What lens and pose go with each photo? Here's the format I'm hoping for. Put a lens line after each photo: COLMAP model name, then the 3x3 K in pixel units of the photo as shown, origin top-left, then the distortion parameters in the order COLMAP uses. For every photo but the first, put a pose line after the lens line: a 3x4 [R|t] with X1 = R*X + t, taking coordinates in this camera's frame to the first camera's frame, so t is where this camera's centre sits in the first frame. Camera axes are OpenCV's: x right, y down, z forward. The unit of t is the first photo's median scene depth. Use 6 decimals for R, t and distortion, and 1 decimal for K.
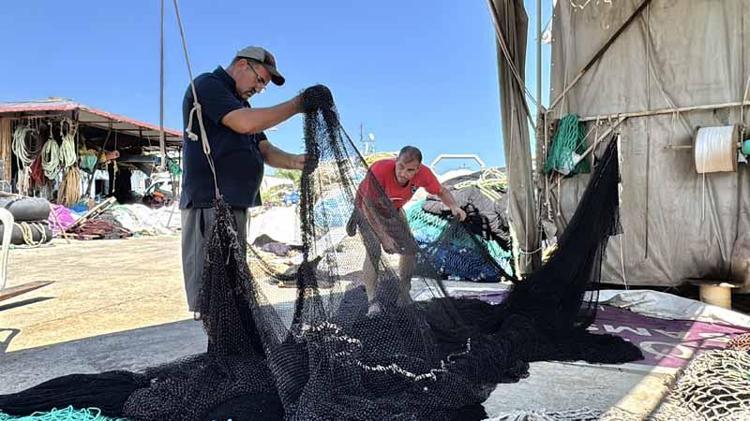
lens RADIAL K [[482.7, 0, 375.0], [0, 482.7, 210.5], [0, 0, 1]] dist [0.006715, 0.000909]
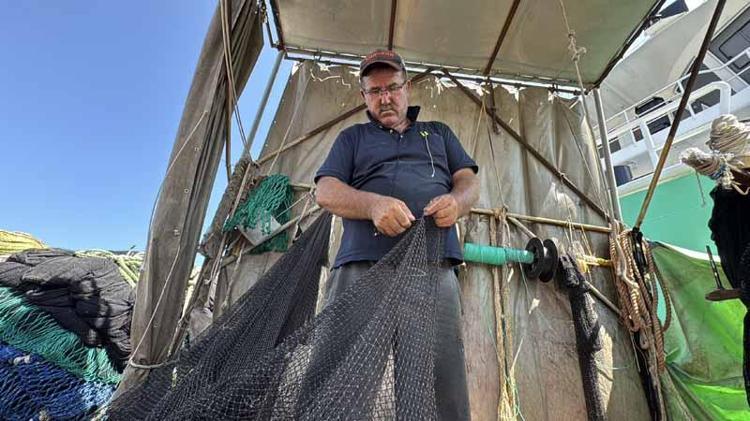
lens RADIAL K [[344.2, 0, 375.0], [0, 344.2, 210.5], [0, 0, 1]] dist [-0.004137, 0.000899]
pose [[0.730921, 0.386642, 0.562373, 0.226902], [-0.114294, 0.881746, -0.457669, 0.080926], [-0.672824, 0.270244, 0.688677, 0.534991]]
